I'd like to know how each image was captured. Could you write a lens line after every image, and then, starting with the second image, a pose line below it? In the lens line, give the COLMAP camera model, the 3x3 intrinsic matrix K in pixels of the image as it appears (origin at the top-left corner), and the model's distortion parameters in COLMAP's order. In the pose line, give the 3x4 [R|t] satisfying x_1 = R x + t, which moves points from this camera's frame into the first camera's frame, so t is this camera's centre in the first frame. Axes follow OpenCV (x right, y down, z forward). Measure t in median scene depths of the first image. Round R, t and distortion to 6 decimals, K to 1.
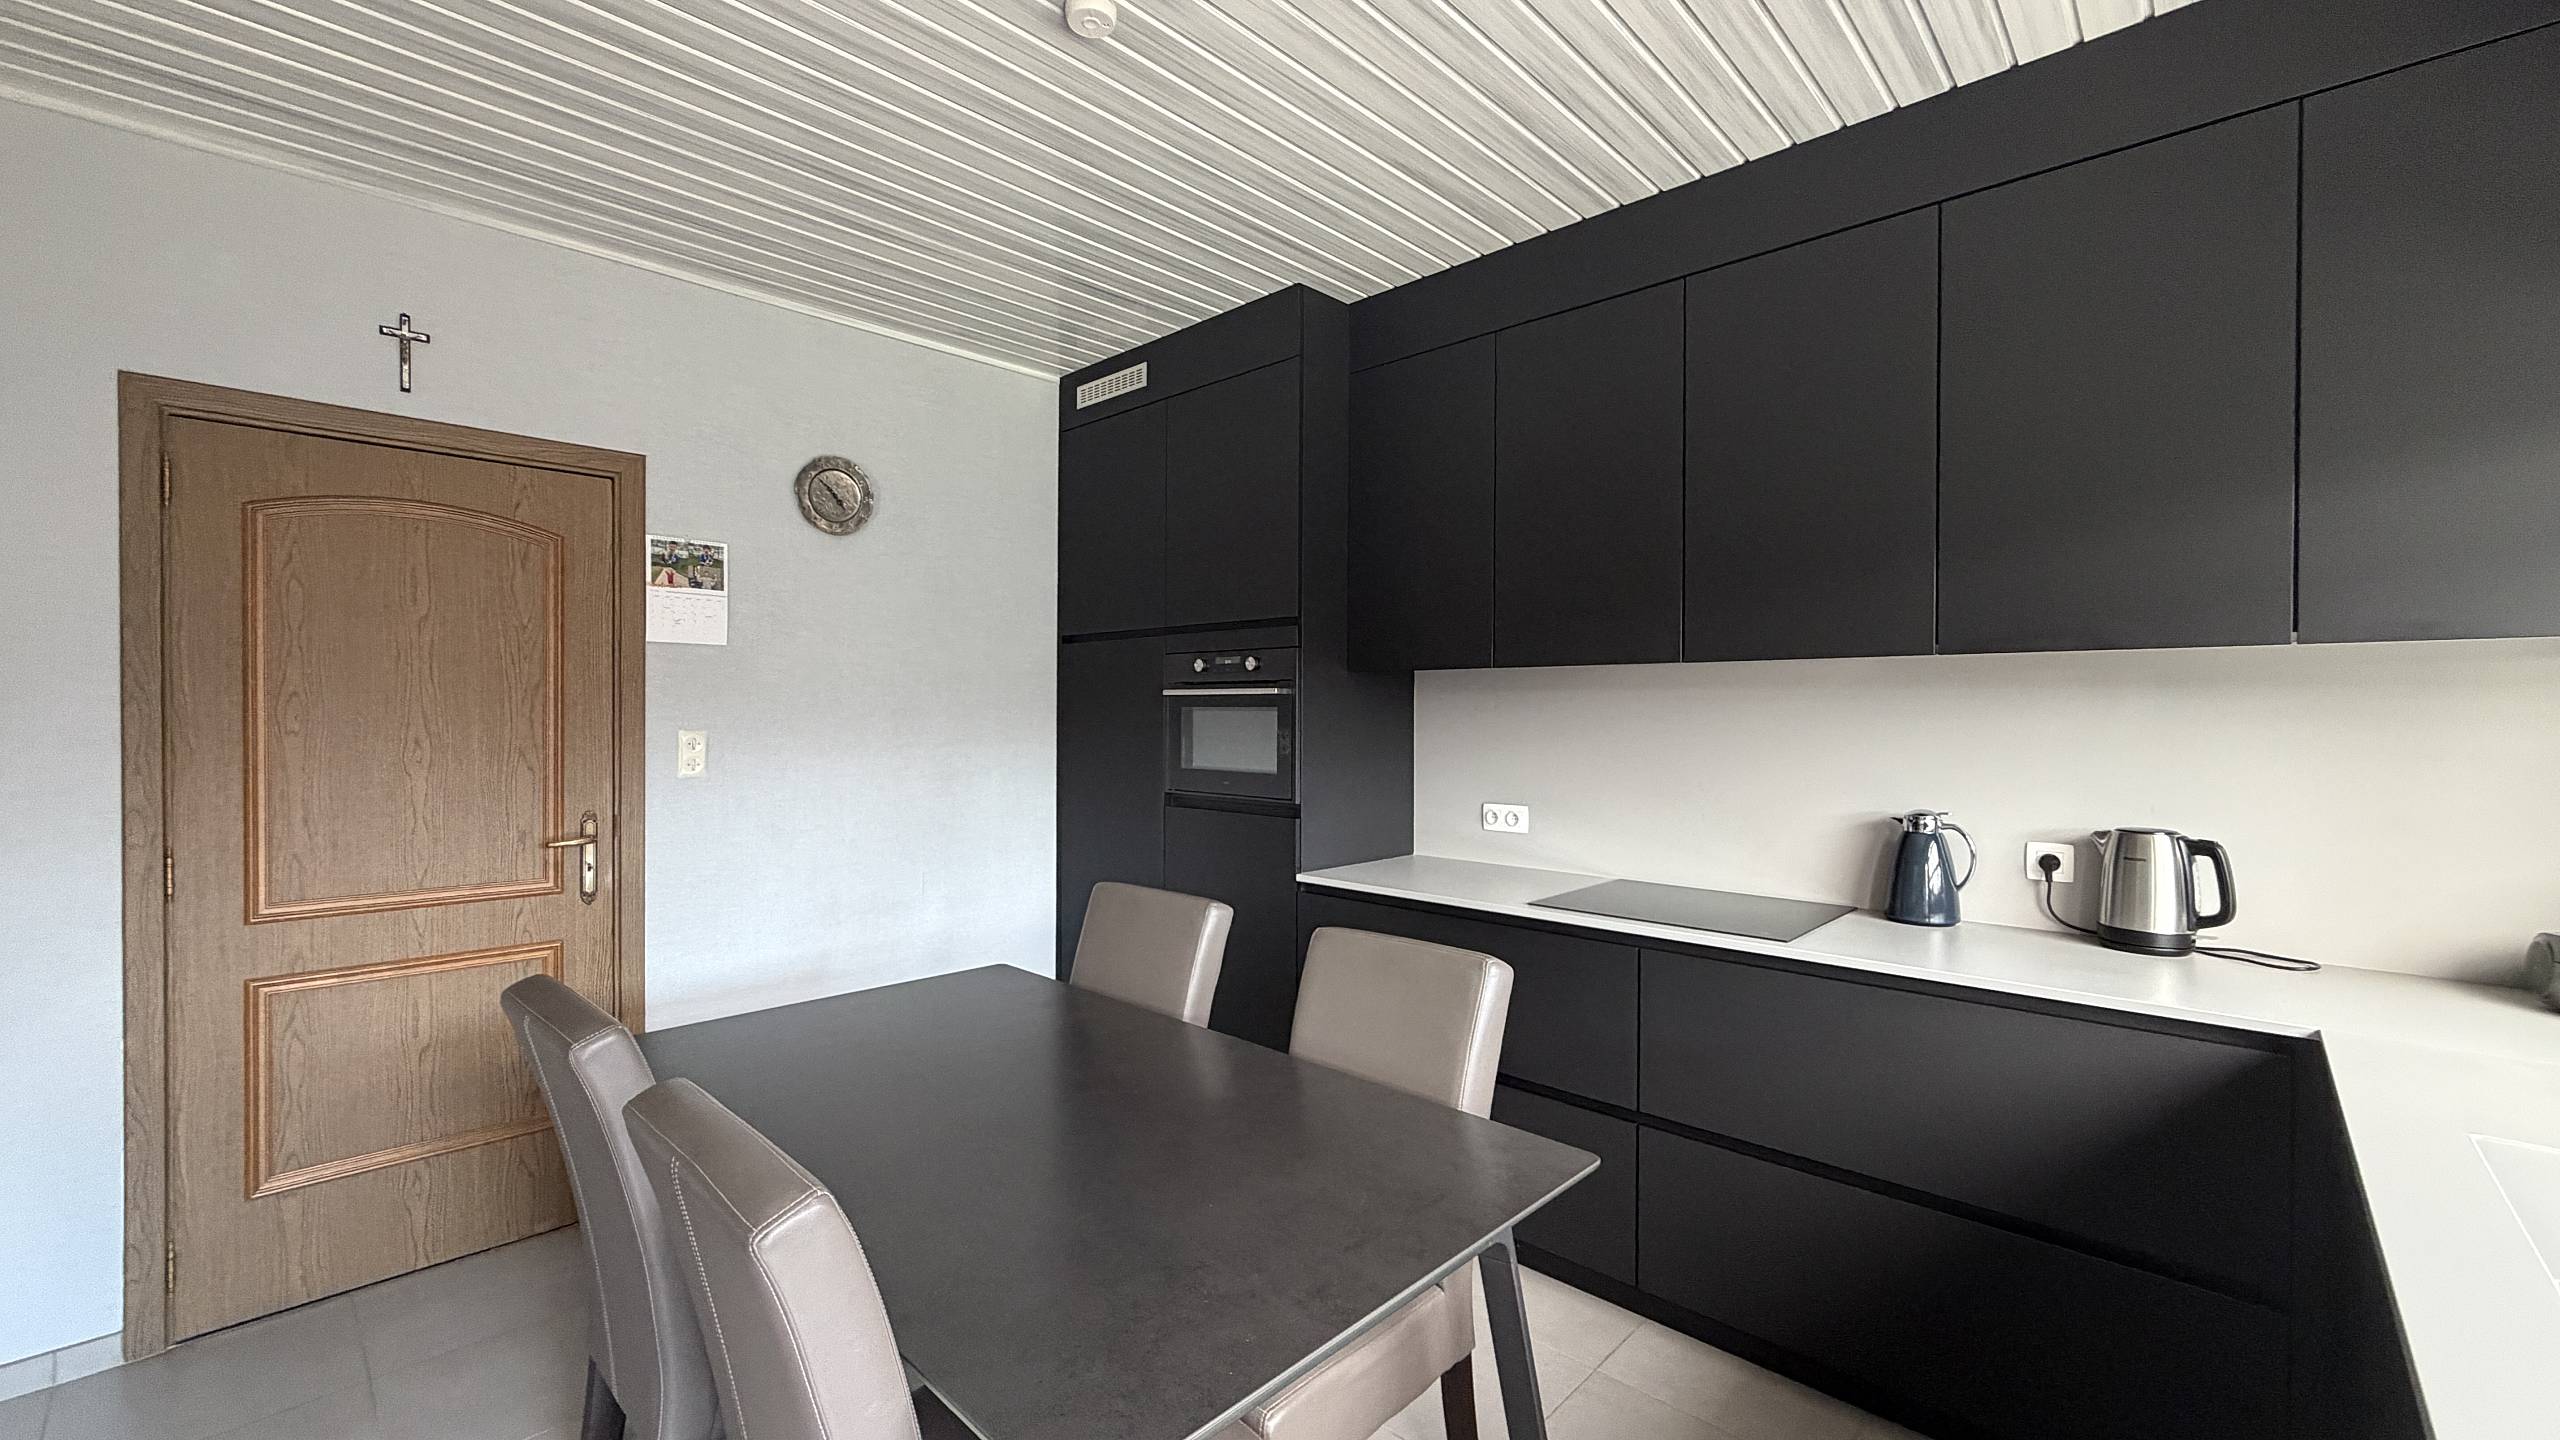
lens RADIAL K [[1014.2, 0, 1282.9], [0, 1014.2, 721.4], [0, 0, 1]] dist [-0.001029, 0.000580]
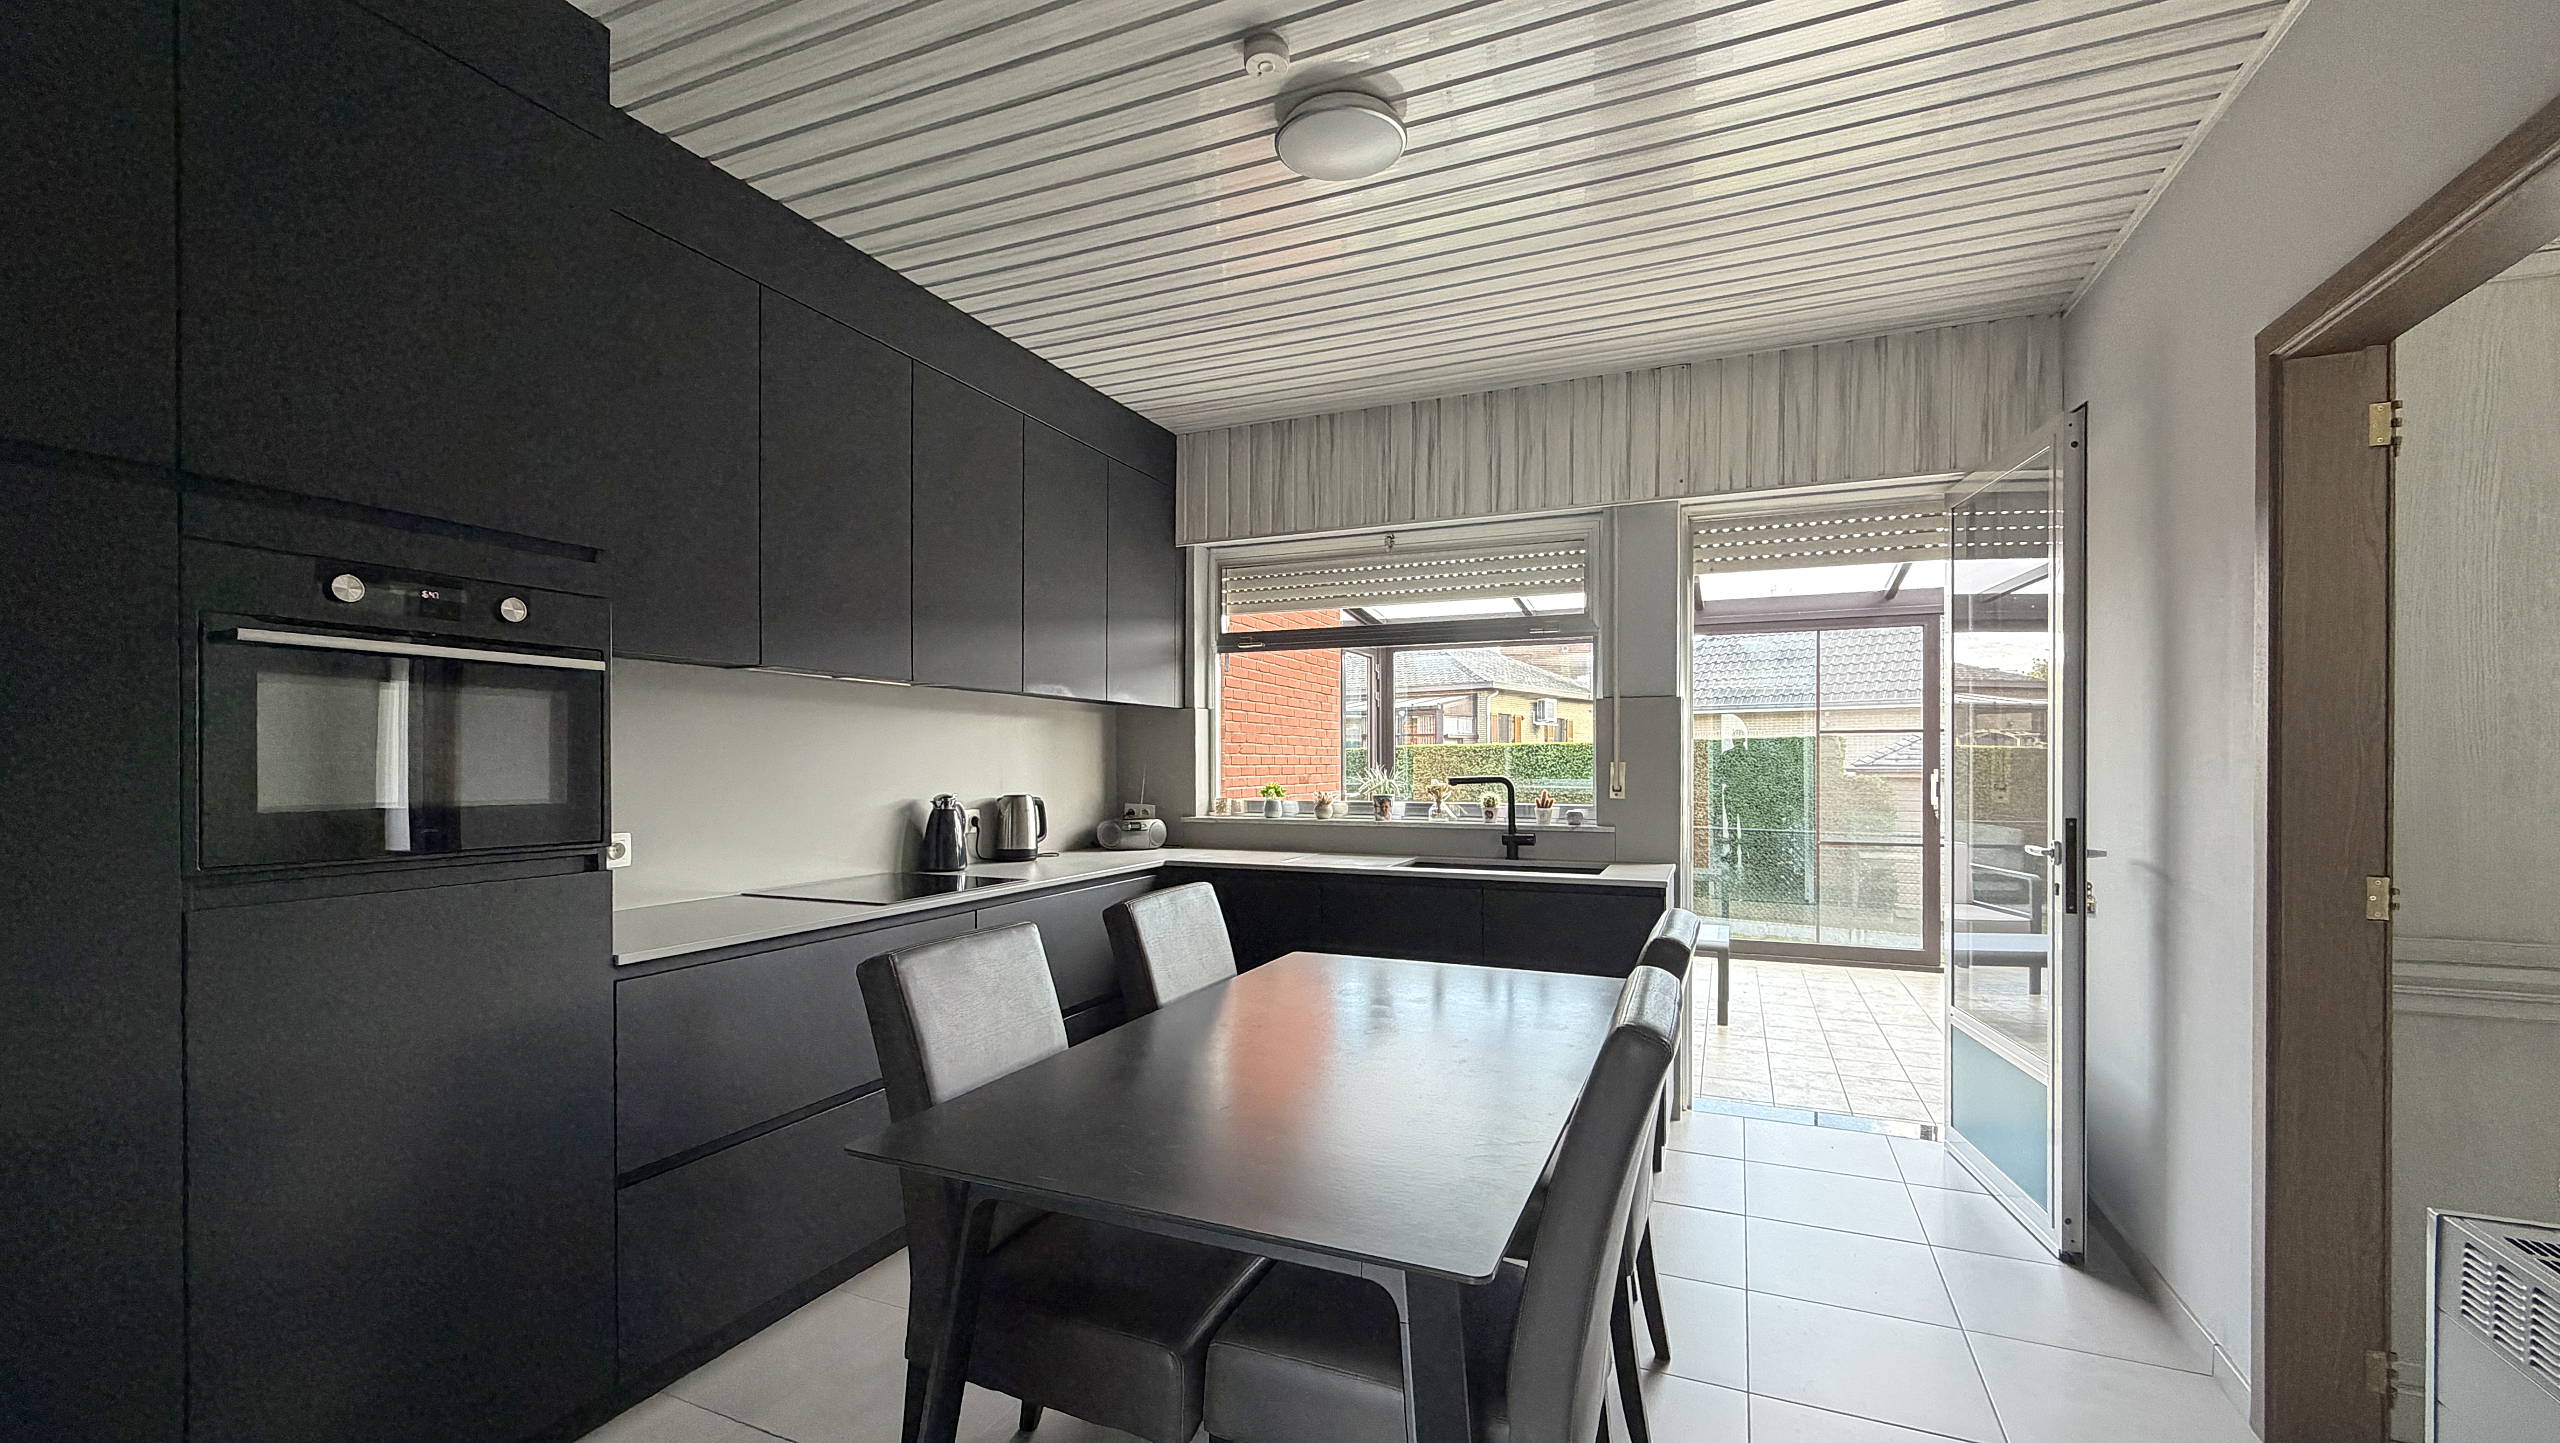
lens RADIAL K [[1062.2, 0, 1272.9], [0, 1062.2, 763.8], [0, 0, 1]] dist [0.001475, 0.000281]
pose [[-0.344831, -0.003191, 0.938660, -0.739329], [0.005650, 0.999969, 0.005476, 0.027813], [-0.938648, 0.007192, -0.344802, 0.812884]]
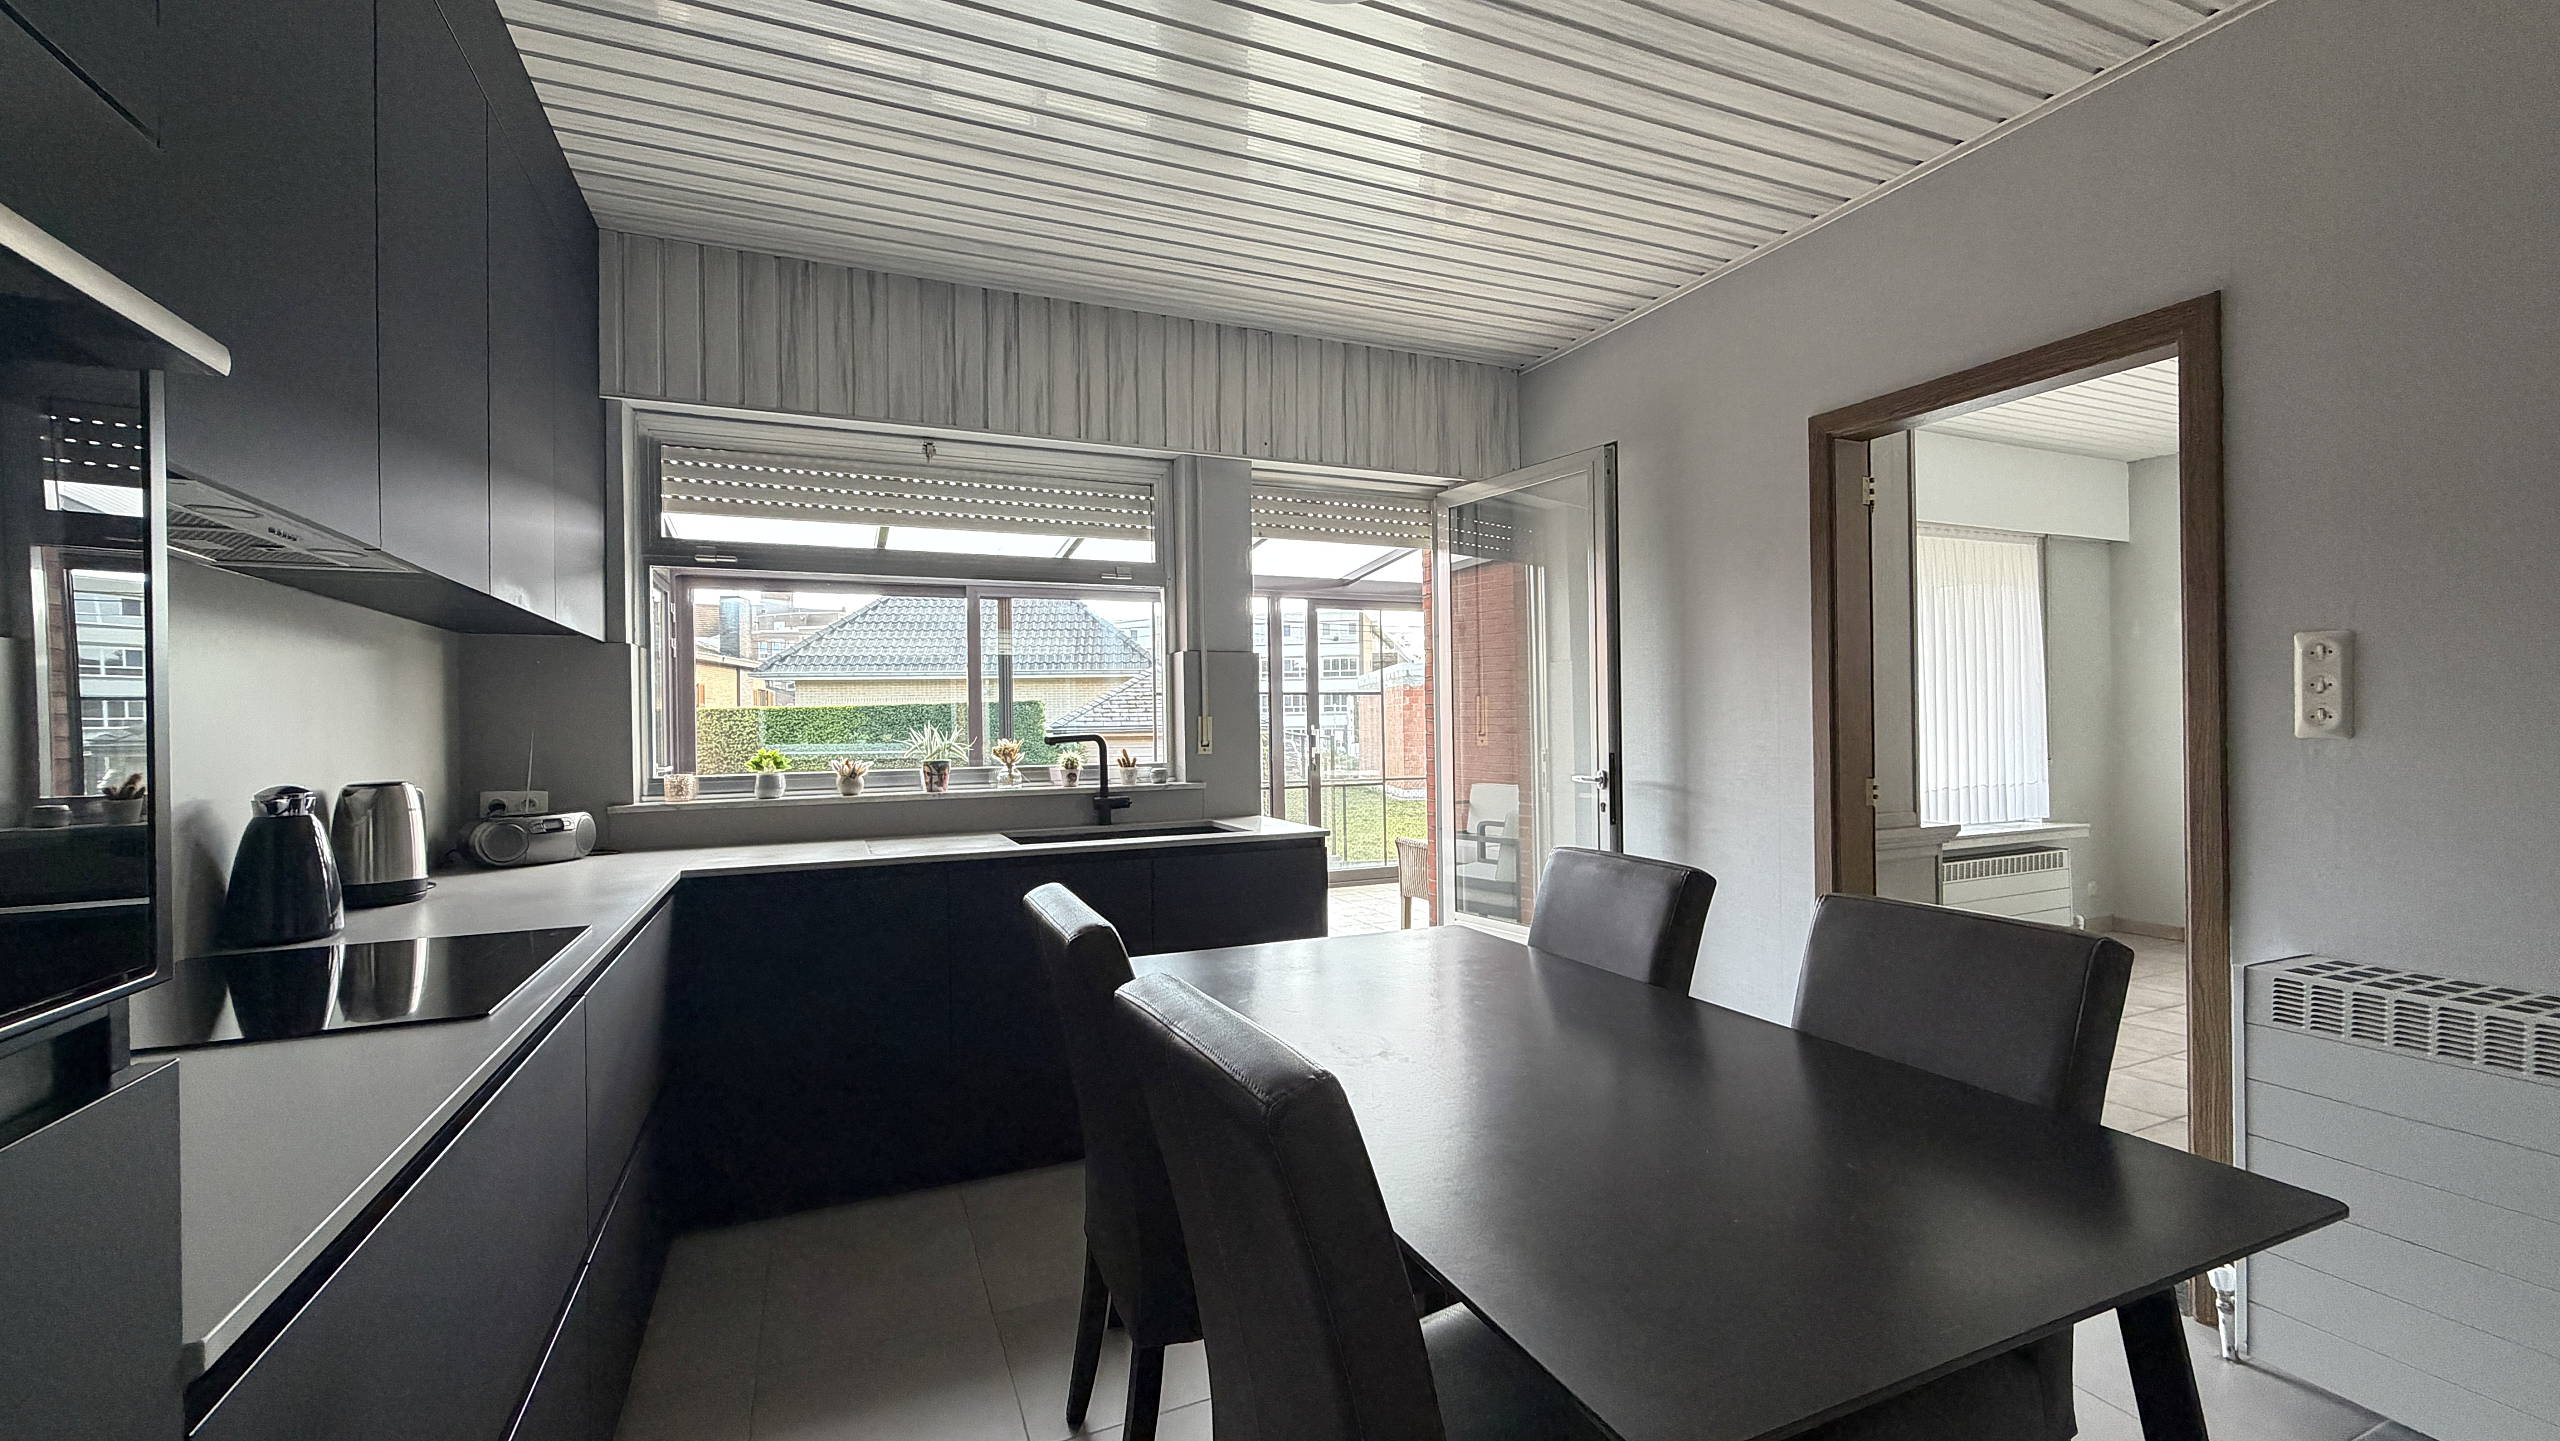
lens RADIAL K [[1014.2, 0, 1303.0], [0, 1014.2, 722.5], [0, 0, 1]] dist [-0.001029, 0.000580]
pose [[-0.924148, 0.011190, 0.381872, -0.251102], [0.015672, 0.999840, 0.008628, 0.033633], [-0.381714, 0.013959, -0.924175, 1.050224]]
